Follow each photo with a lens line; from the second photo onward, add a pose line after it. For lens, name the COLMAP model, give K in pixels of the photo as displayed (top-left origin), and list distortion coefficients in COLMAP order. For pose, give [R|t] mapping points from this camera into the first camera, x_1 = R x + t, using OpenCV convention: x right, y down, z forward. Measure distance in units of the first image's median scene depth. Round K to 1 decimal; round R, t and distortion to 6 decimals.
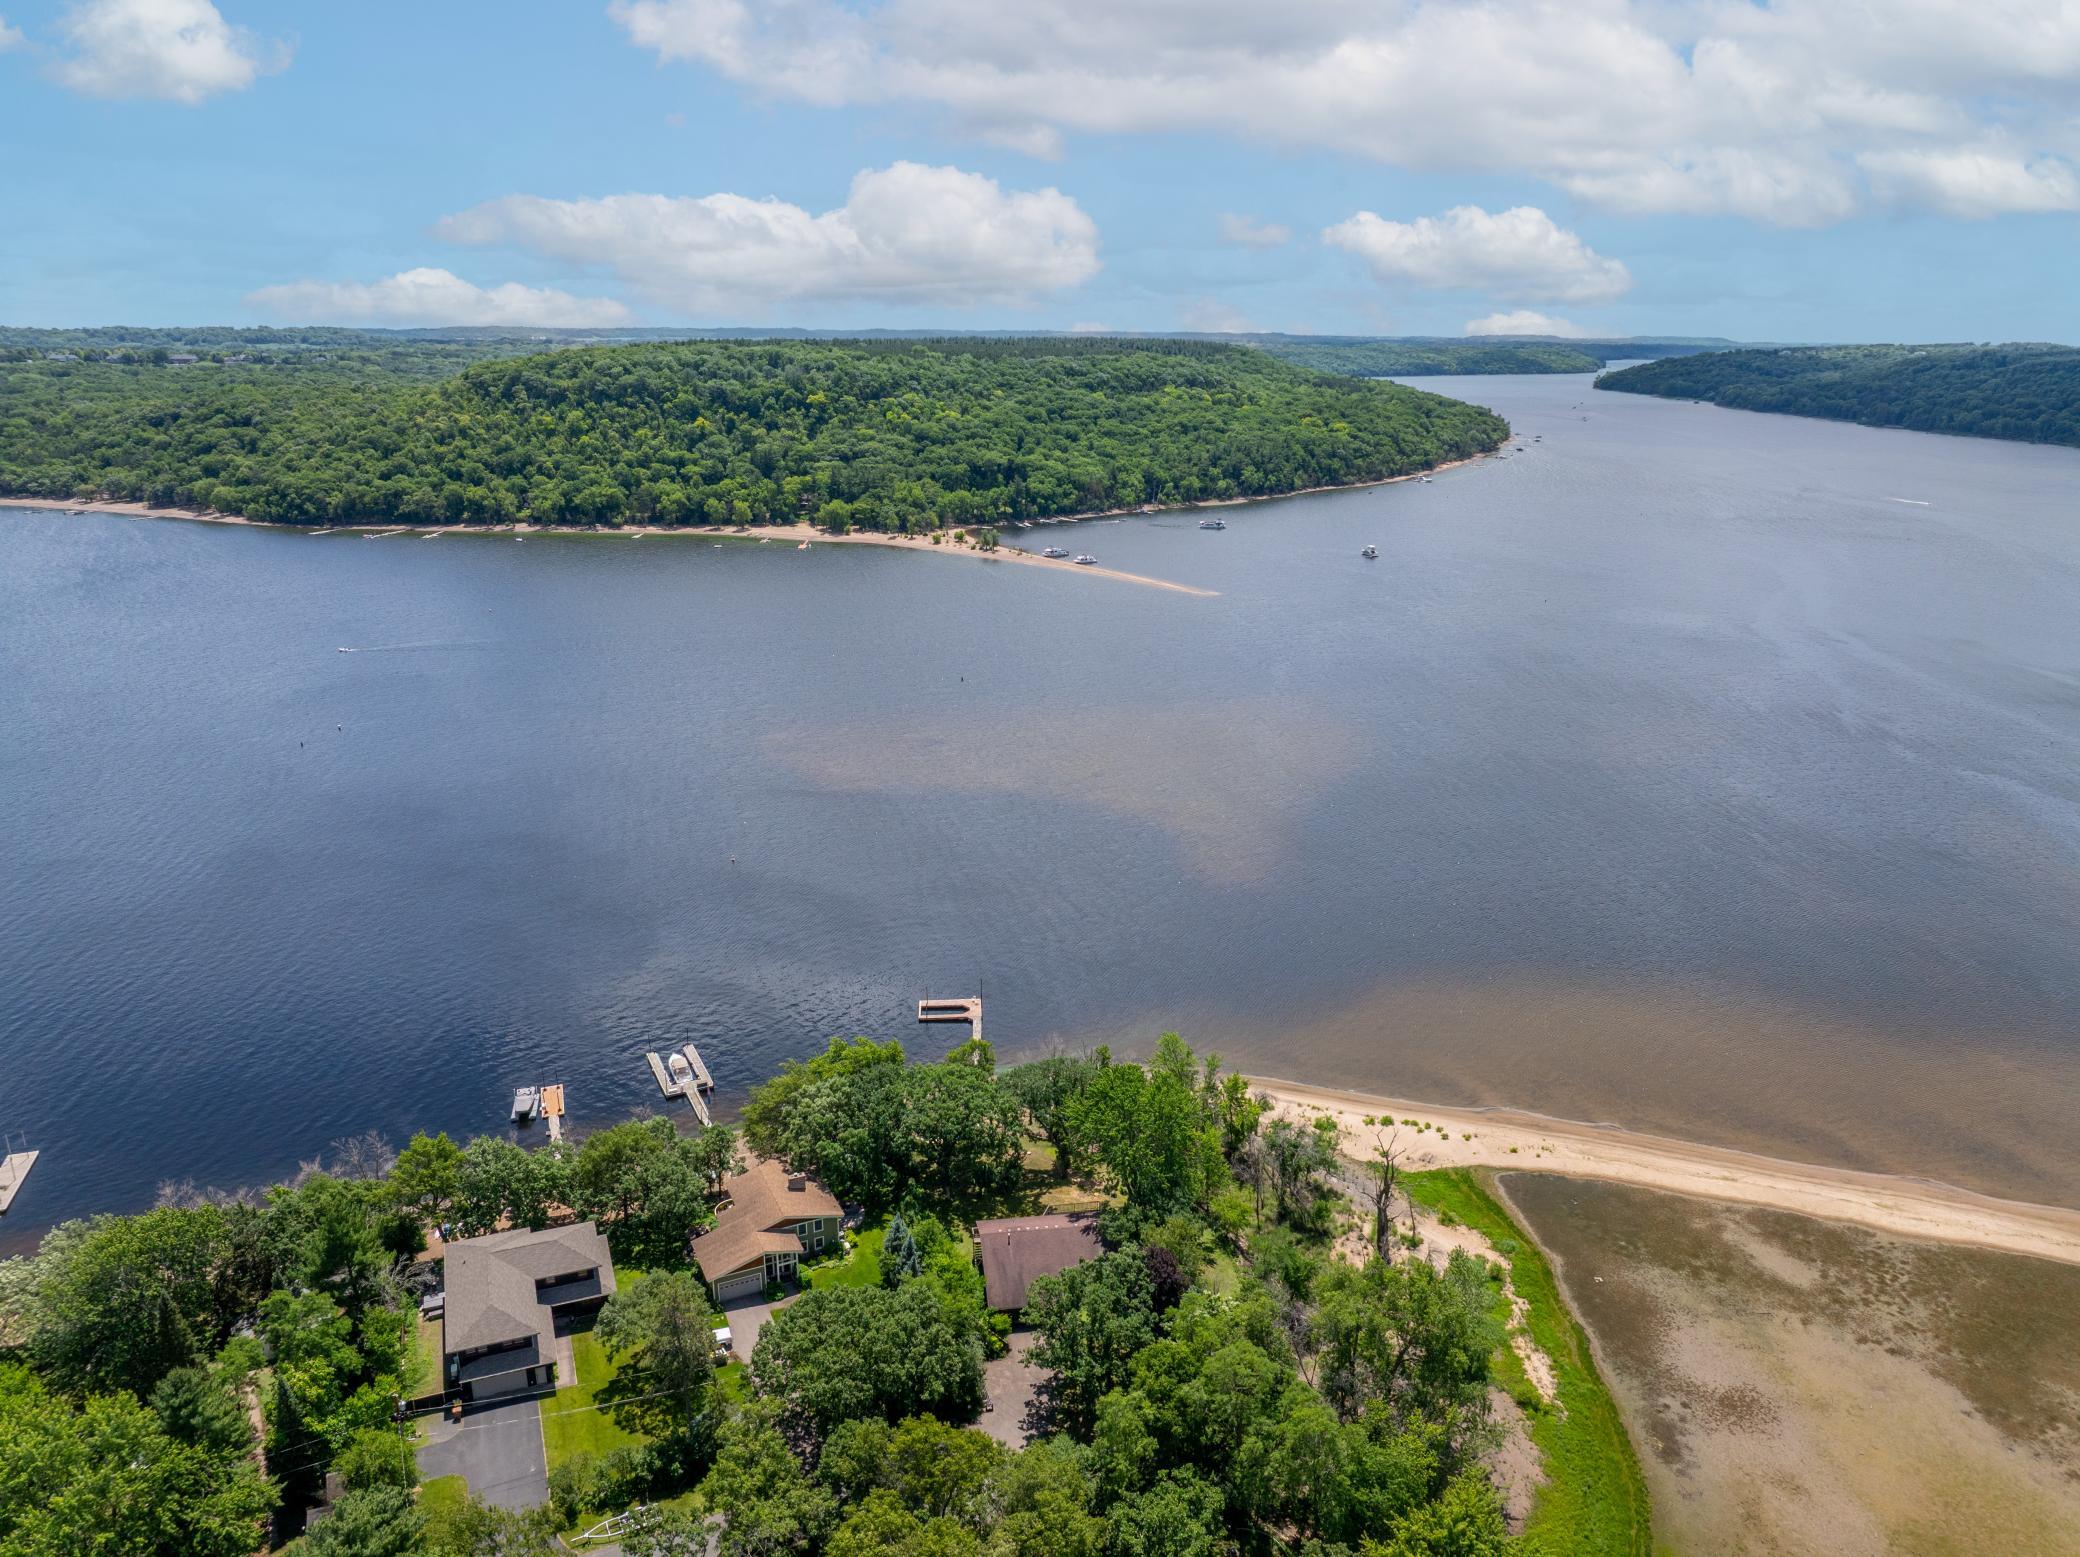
lens RADIAL K [[1460.4, 0, 1041.6], [0, 1460.4, 775.1], [0, 0, 1]] dist [-0.046995, 0.019509]
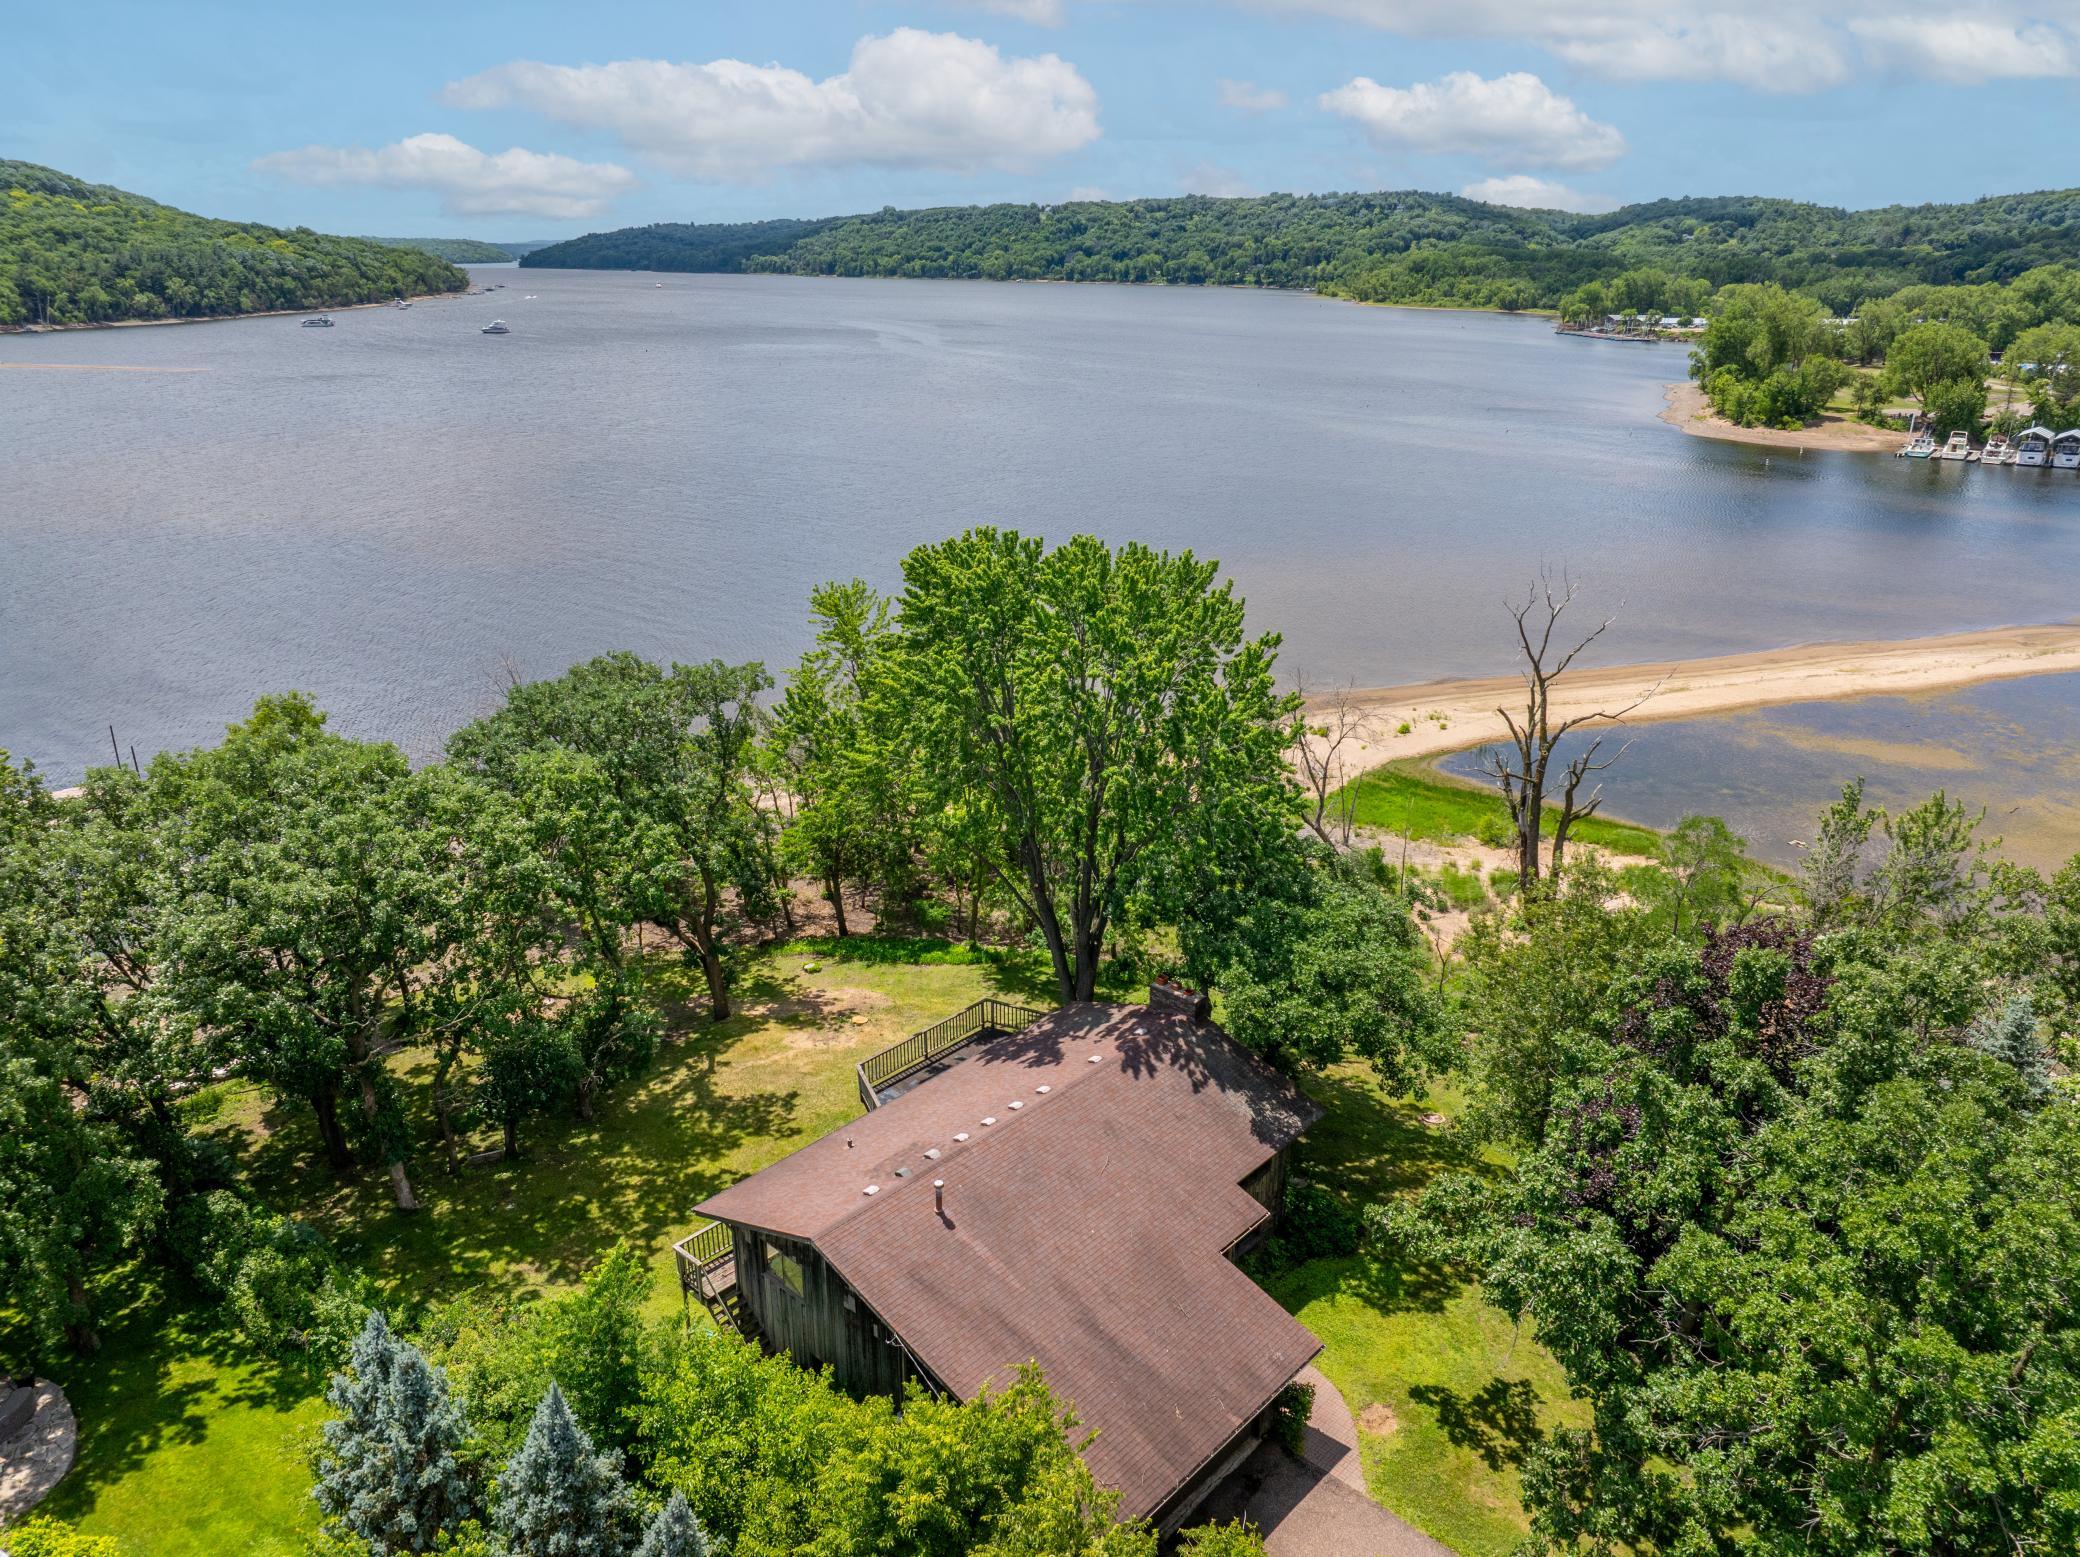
lens RADIAL K [[1460.4, 0, 1044.8], [0, 1460.4, 763.2], [0, 0, 1]] dist [-0.046995, 0.019509]
pose [[0.763125, -0.208575, 0.611668, -0.024368], [0.180891, 0.977592, 0.107671, 0.042693], [-0.620418, 0.028479, 0.783754, 0.149710]]
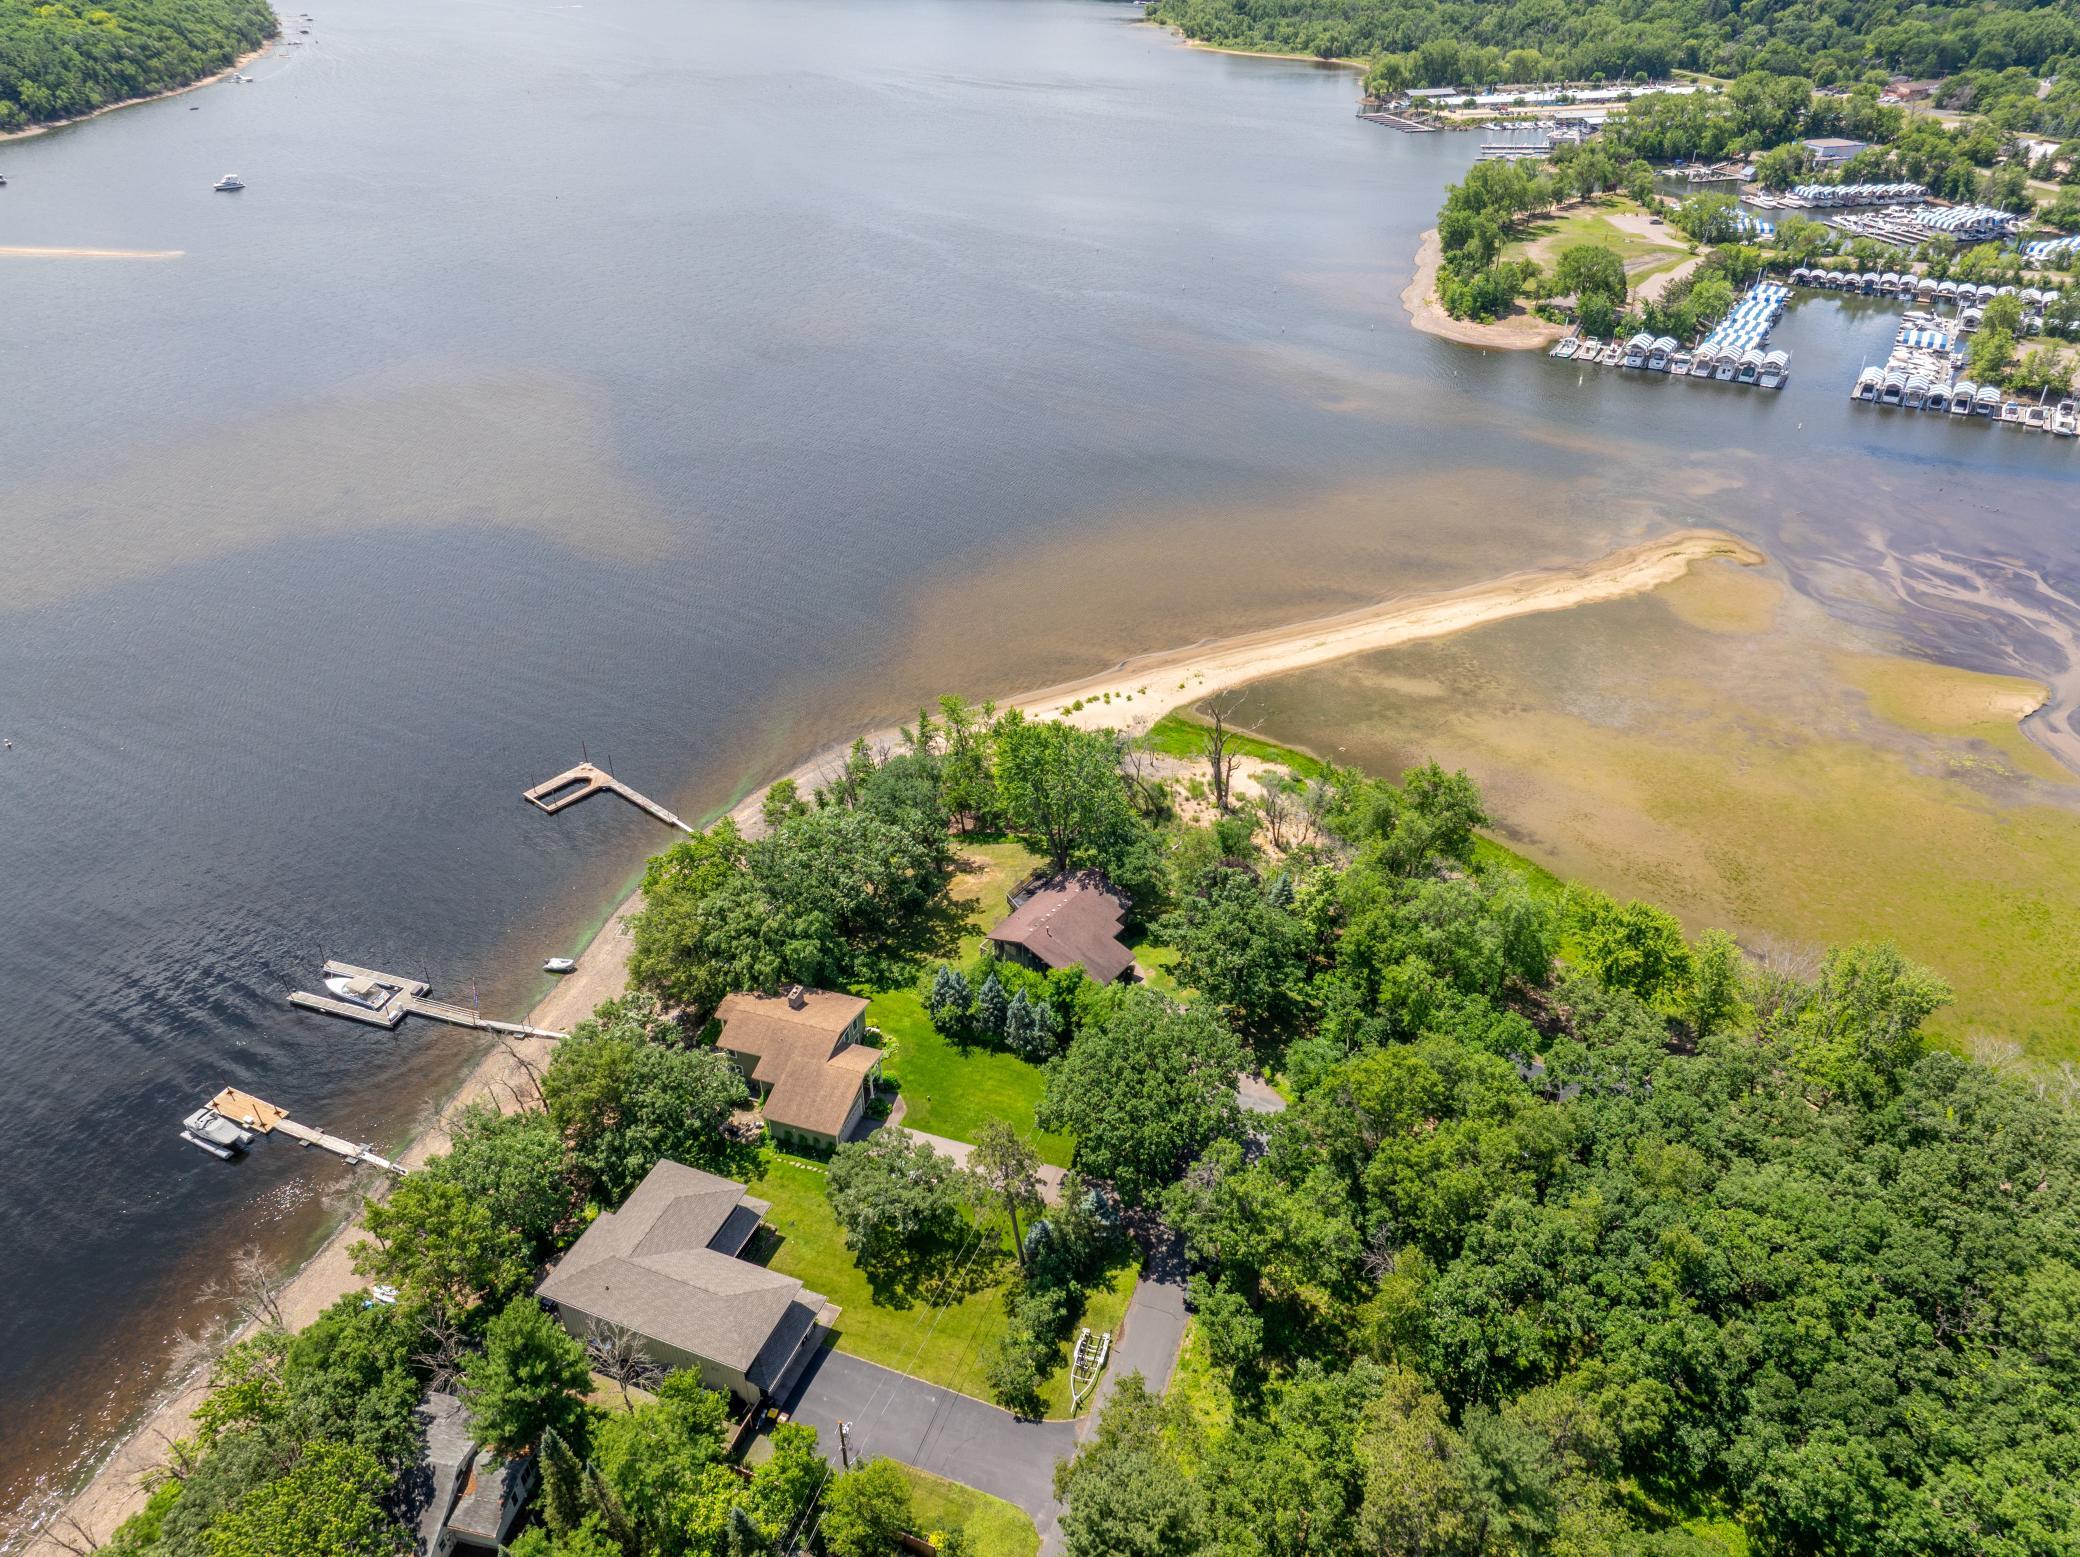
lens RADIAL K [[1460.4, 0, 1042.5], [0, 1460.4, 775.7], [0, 0, 1]] dist [-0.046995, 0.019509]
pose [[0.685095, -0.388942, 0.615930, -0.106441], [0.214719, 0.915785, 0.339461, -0.018996], [-0.696090, -0.100311, 0.710913, 0.060416]]
